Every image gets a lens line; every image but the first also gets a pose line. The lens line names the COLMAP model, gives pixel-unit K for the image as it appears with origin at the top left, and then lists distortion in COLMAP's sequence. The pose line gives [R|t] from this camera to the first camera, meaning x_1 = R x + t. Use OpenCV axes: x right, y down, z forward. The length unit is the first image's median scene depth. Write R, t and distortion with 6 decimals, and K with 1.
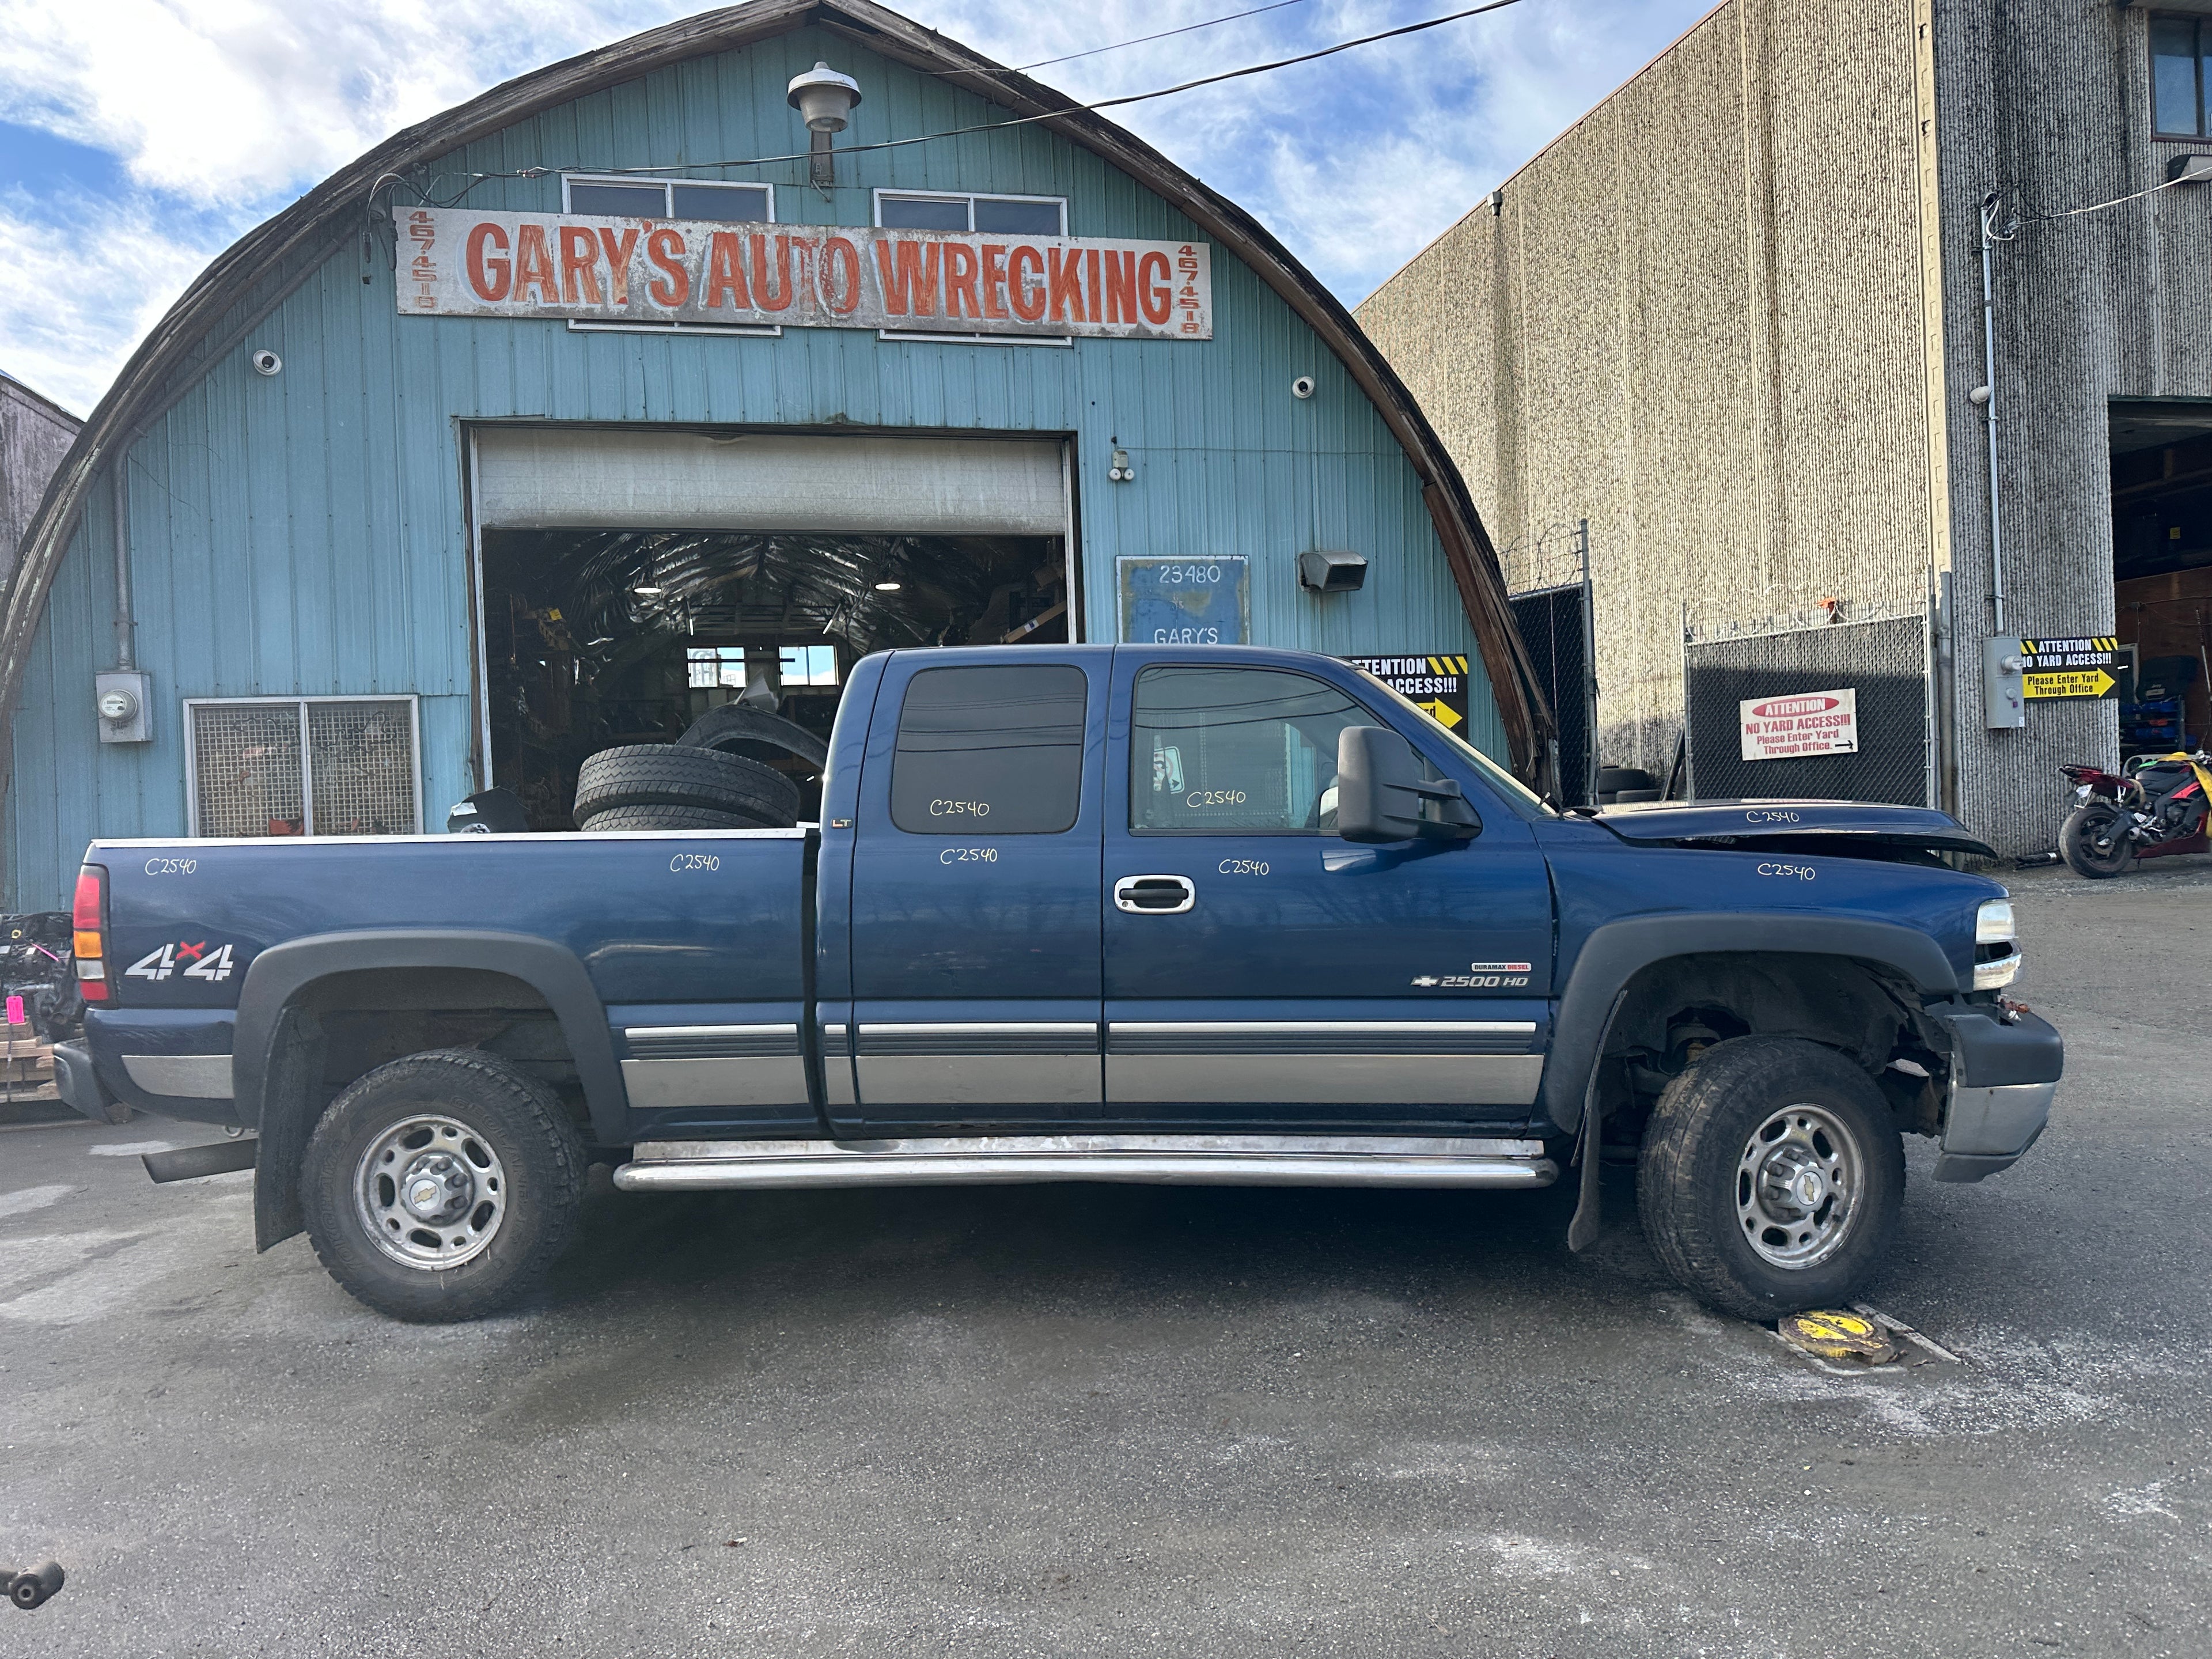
lens RADIAL K [[1532.6, 0, 1111.9], [0, 1532.6, 847.1], [0, 0, 1]] dist [0.070754, -0.082263]
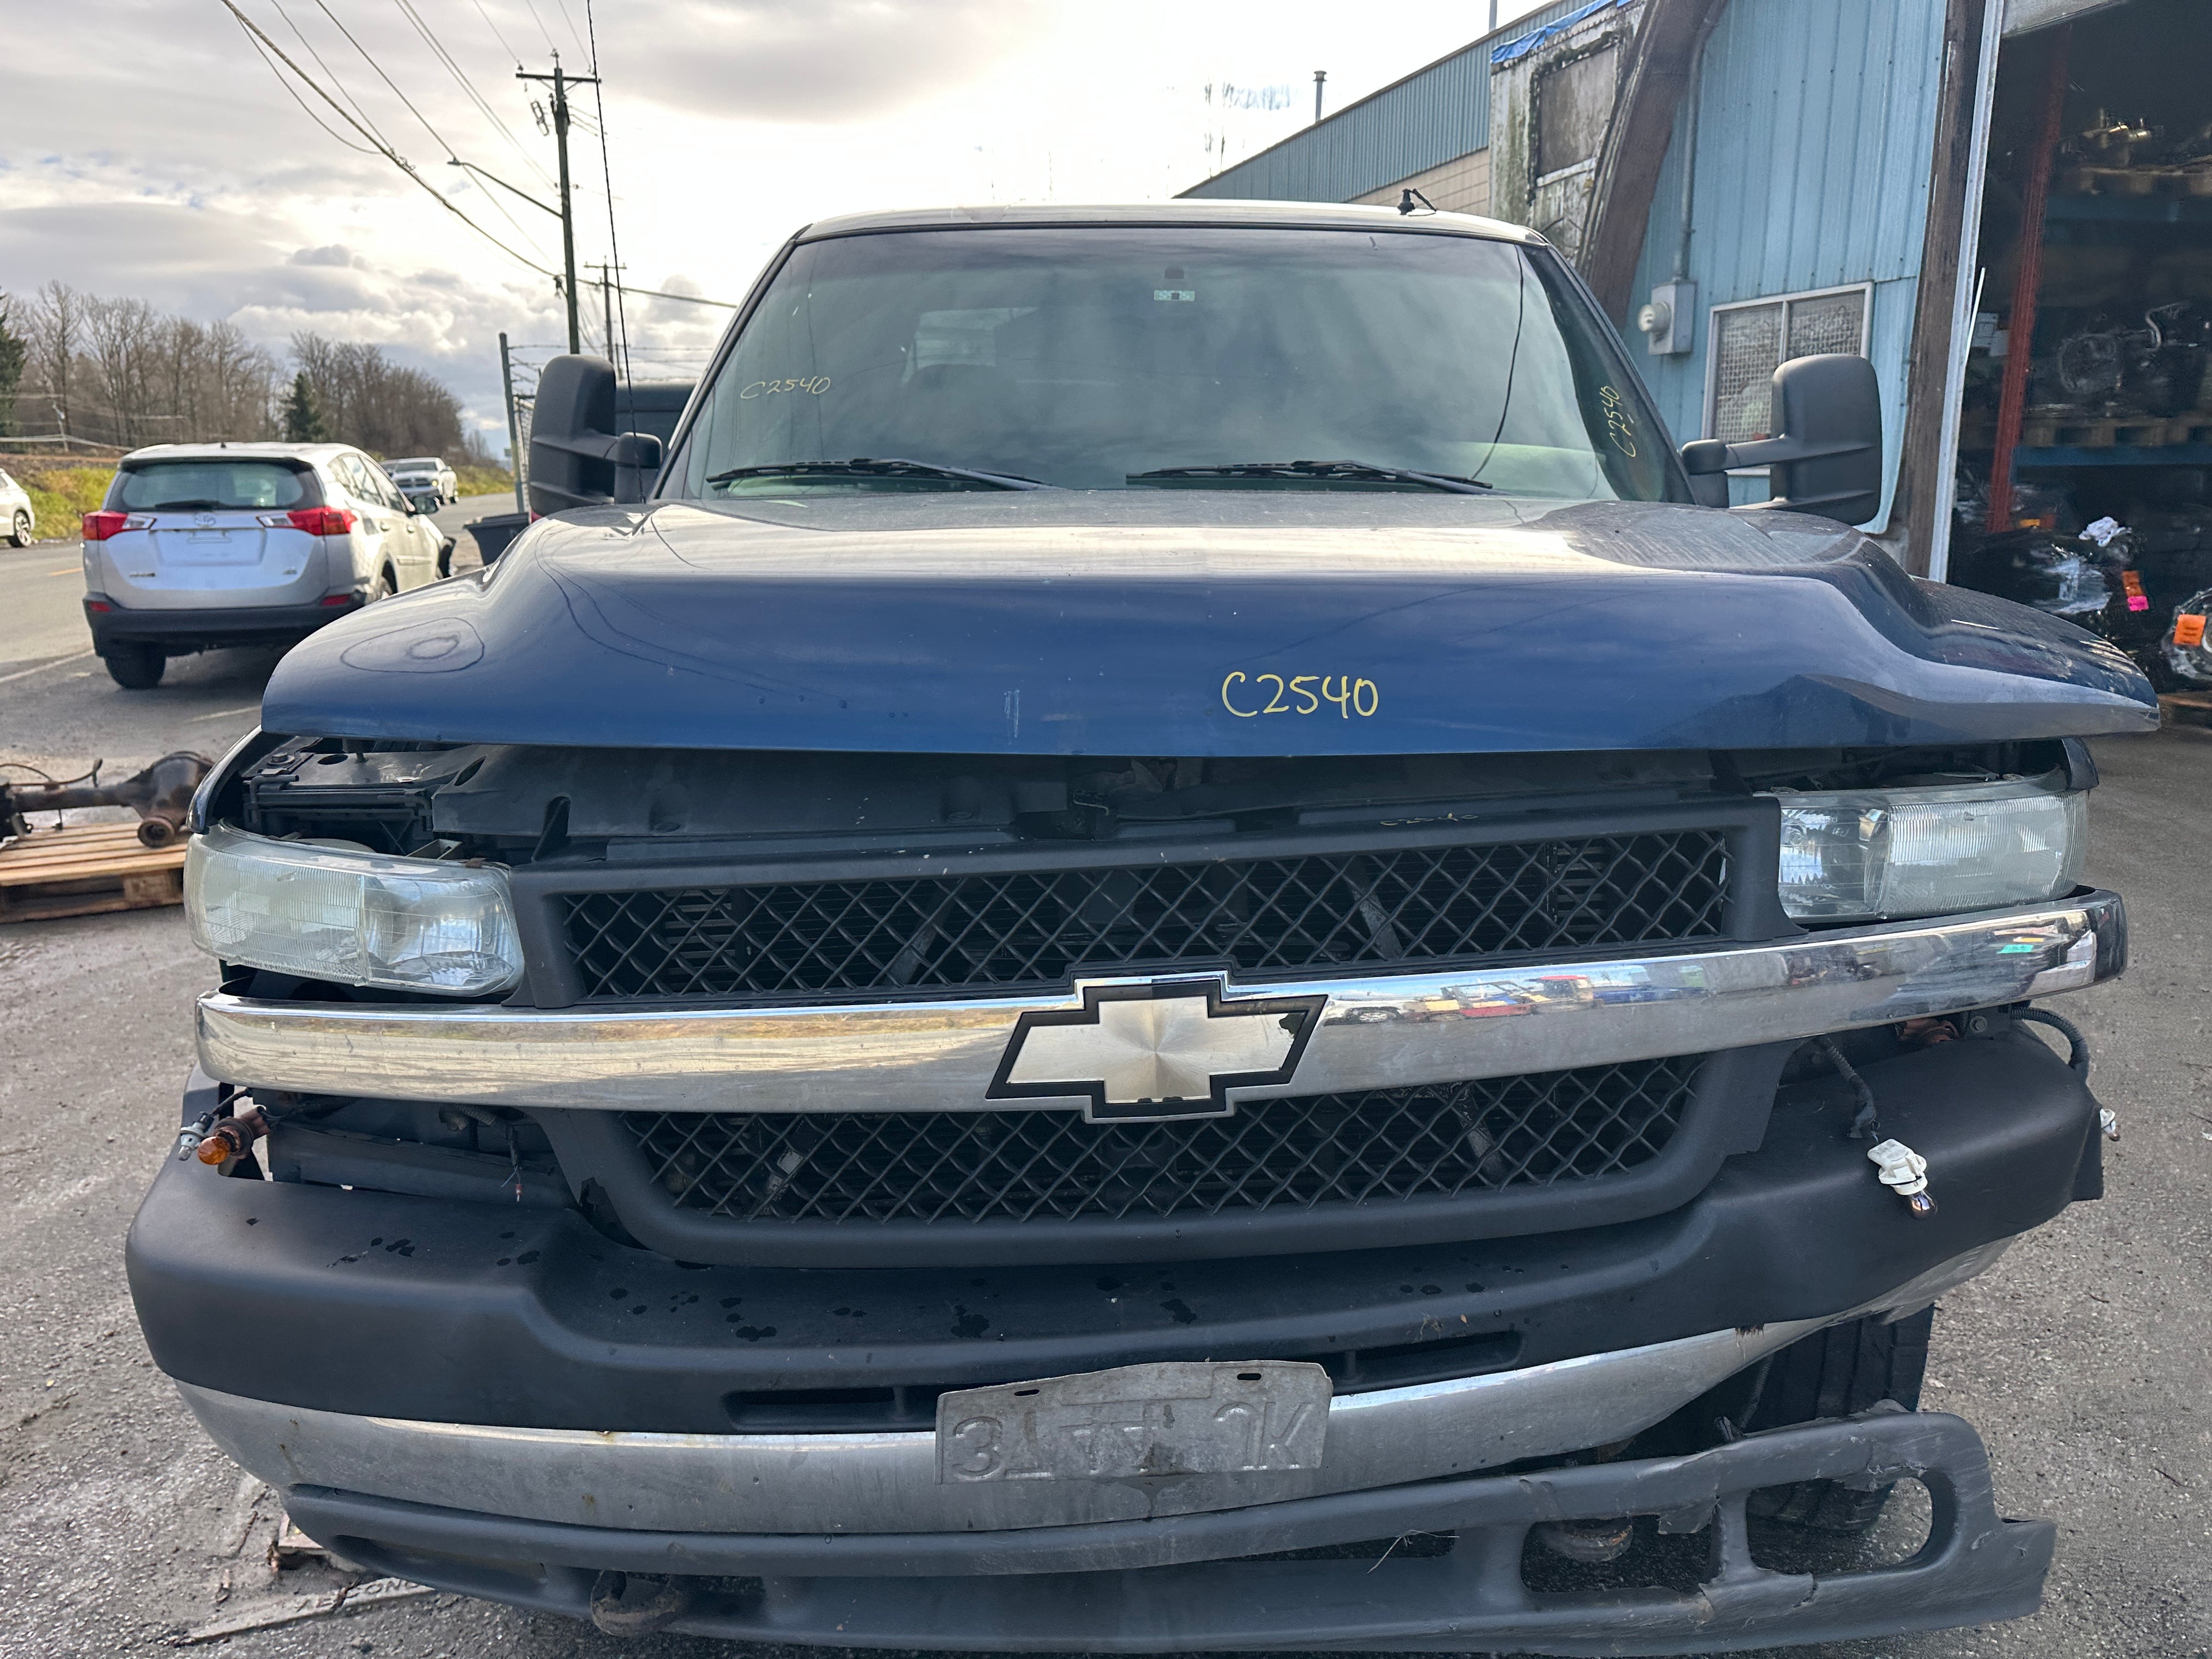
lens RADIAL K [[1546.1, 0, 1101.5], [0, 1546.1, 801.8], [0, 0, 1]] dist [0.103317, -0.138349]
pose [[0.053856, 0.248979, -0.967010, 0.401751], [-0.021705, 0.968479, 0.248149, -0.027128], [0.998313, 0.007624, 0.057562, 0.519530]]
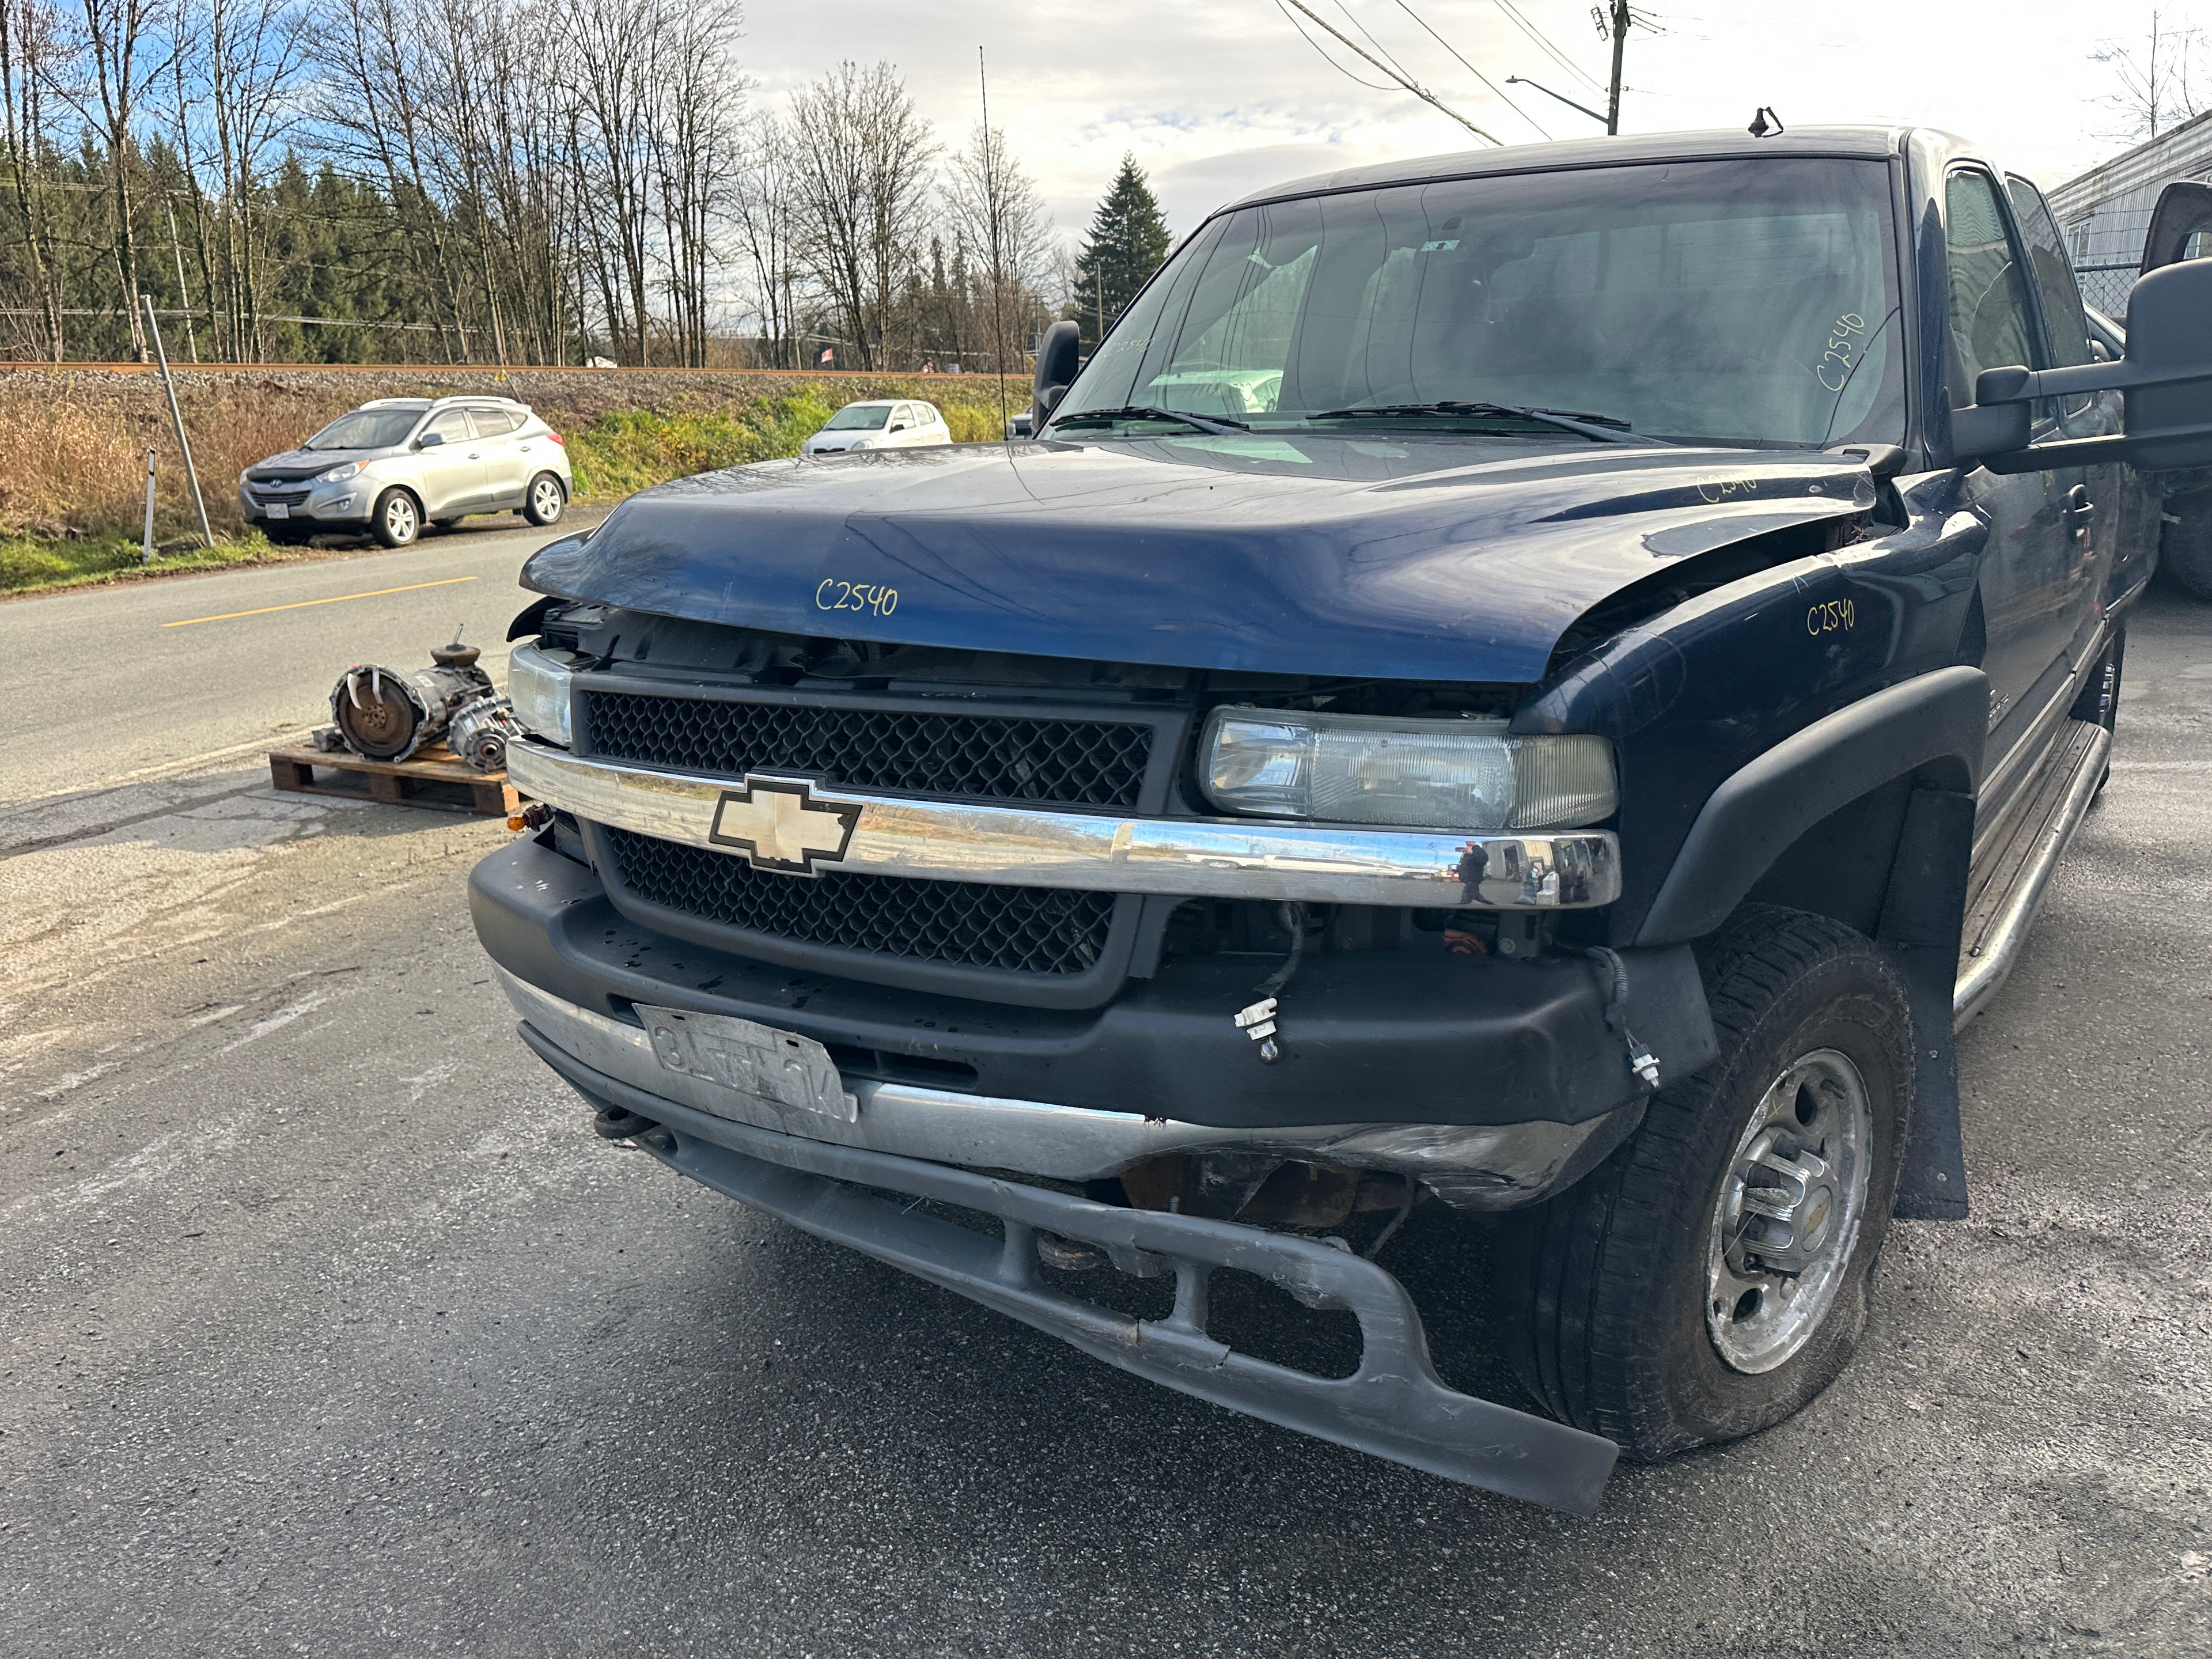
lens RADIAL K [[1556.6, 0, 1131.3], [0, 1556.6, 798.6], [0, 0, 1]] dist [0.054276, -0.070678]
pose [[-0.539113, 0.266816, -0.798853, 0.414671], [0.025572, 0.953242, 0.301124, -0.036733], [0.841845, 0.141912, -0.520728, 0.675022]]
